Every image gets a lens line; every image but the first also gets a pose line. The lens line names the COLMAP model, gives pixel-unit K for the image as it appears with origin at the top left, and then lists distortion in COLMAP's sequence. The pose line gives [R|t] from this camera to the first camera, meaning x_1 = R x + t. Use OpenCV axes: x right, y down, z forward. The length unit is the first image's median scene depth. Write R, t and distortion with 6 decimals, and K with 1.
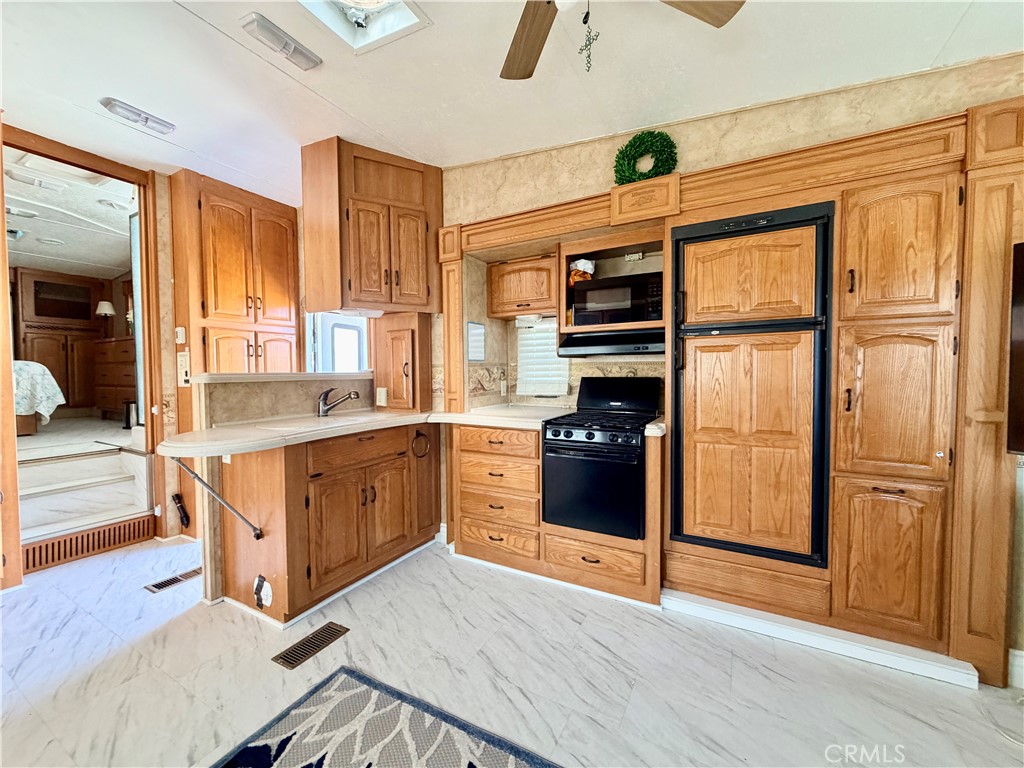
lens RADIAL K [[409.2, 0, 508.0], [0, 409.2, 383.9], [0, 0, 1]] dist [-0.002446, -0.000412]
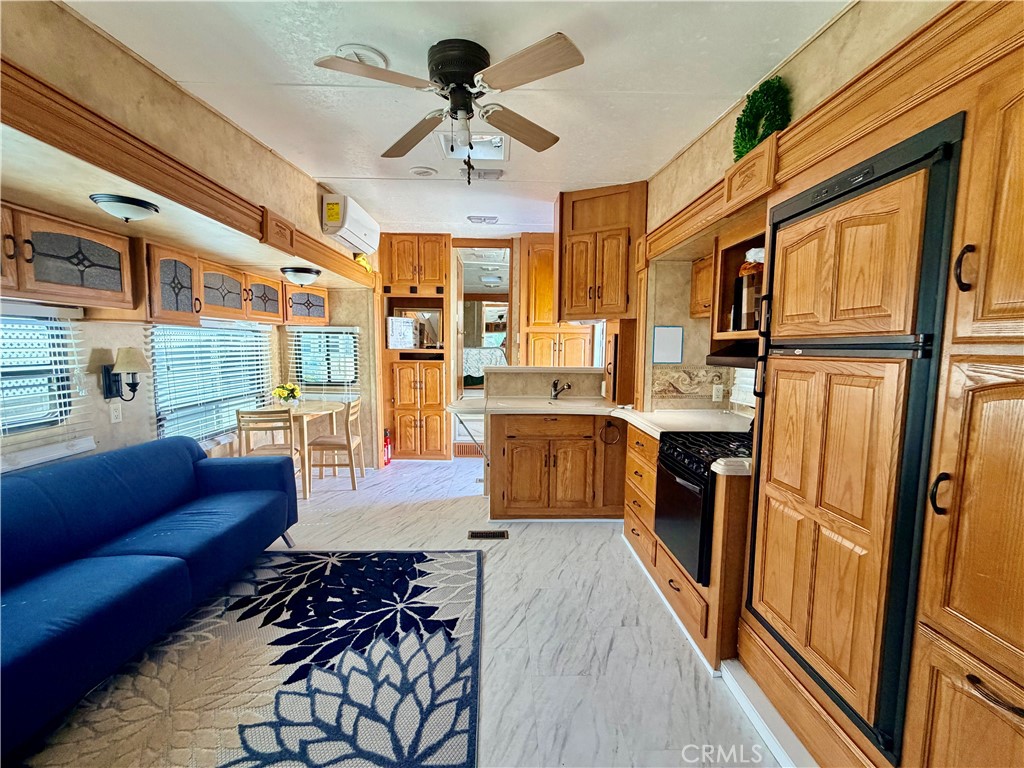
lens RADIAL K [[409.2, 0, 508.8], [0, 409.2, 382.8], [0, 0, 1]] dist [-0.002446, -0.000412]
pose [[0.508618, 0.091462, -0.856120, 0.824361], [-0.041693, 0.995792, 0.081614, -0.103841], [0.859982, -0.005816, 0.510291, 0.202574]]
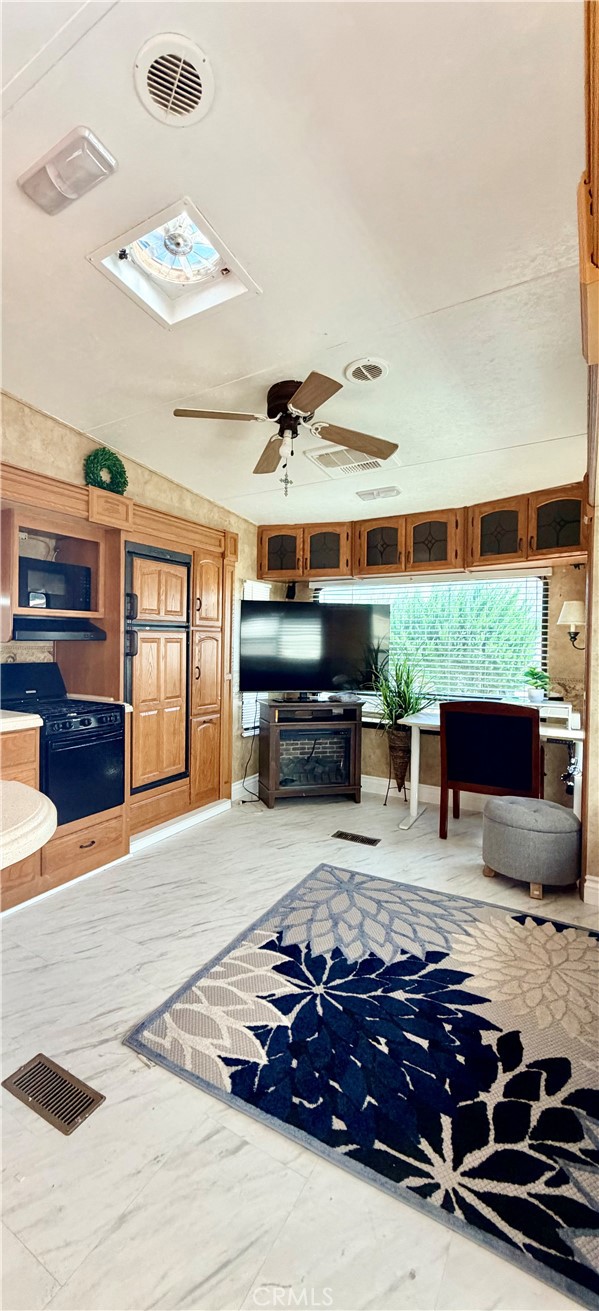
lens RADIAL K [[518.3, 0, 227.7], [0, 518.3, 647.9], [0, 0, 1]] dist [-0.025055, -0.000506]
pose [[0.089157, -0.000314, 0.996018, -1.111327], [0.027785, 0.999612, -0.002172, -0.048237], [-0.995630, 0.027868, 0.089131, 0.562484]]
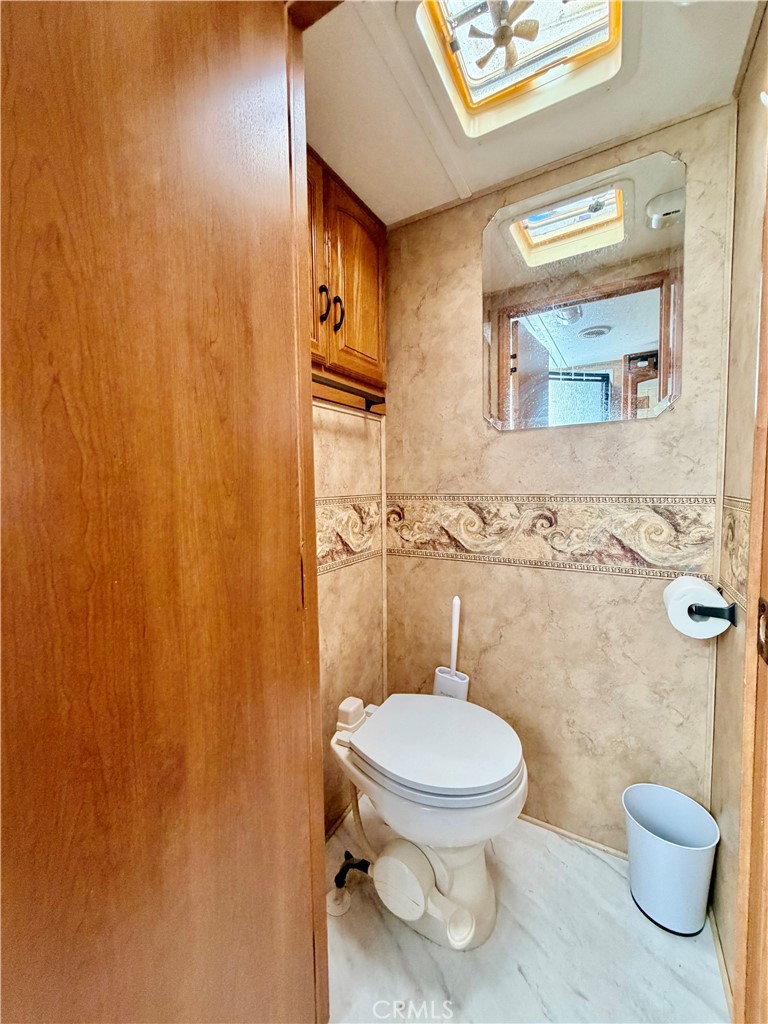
lens RADIAL K [[409.2, 0, 383.2], [0, 409.2, 509.0], [0, 0, 1]] dist [-0.002446, -0.000412]
pose [[-0.027637, 0.070455, -0.997132, 0.594255], [-0.033672, 0.996881, 0.071371, -0.089791], [0.999051, 0.035548, -0.025179, 1.316818]]
